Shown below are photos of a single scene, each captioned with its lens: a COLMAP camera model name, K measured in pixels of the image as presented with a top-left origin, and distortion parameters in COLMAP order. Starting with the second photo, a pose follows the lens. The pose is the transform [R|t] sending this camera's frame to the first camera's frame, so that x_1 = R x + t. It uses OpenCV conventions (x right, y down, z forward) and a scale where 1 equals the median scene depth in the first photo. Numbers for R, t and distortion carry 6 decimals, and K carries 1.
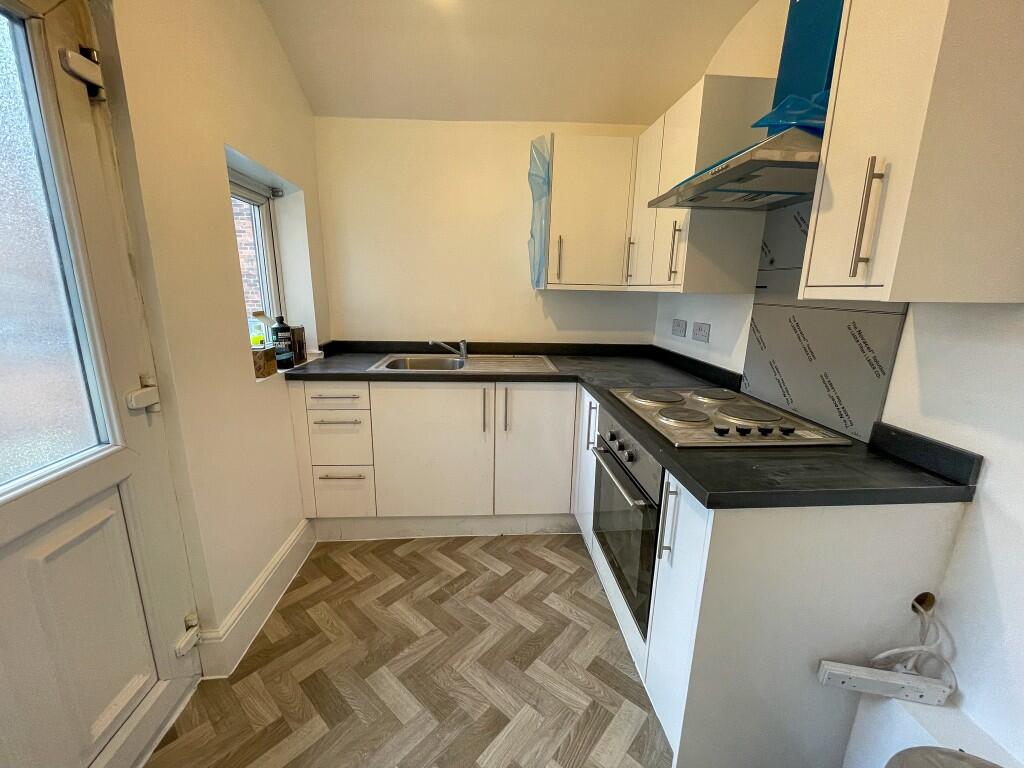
lens RADIAL K [[415.9, 0, 503.5], [0, 415.9, 383.5], [0, 0, 1]] dist [0.006206, -0.000526]
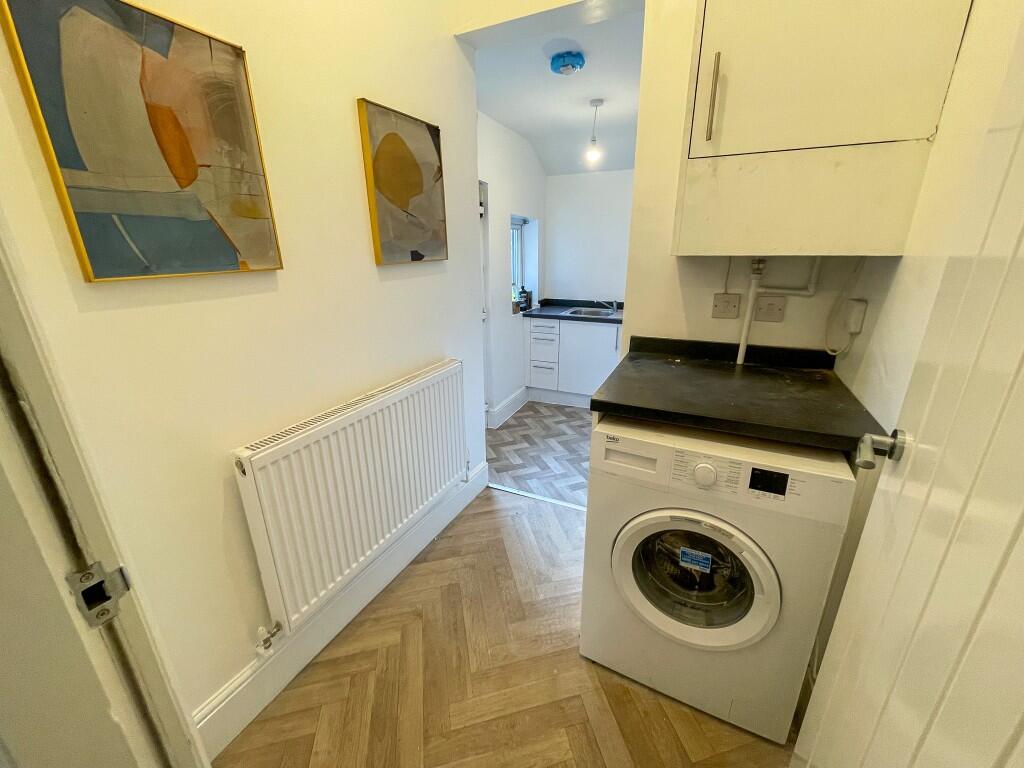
lens RADIAL K [[415.9, 0, 506.8], [0, 415.9, 381.9], [0, 0, 1]] dist [0.006206, -0.000526]
pose [[0.884996, 0.124070, -0.448763, 0.391920], [-0.082164, 0.990332, 0.111763, 0.089826], [0.458291, -0.062037, 0.886634, -0.924813]]
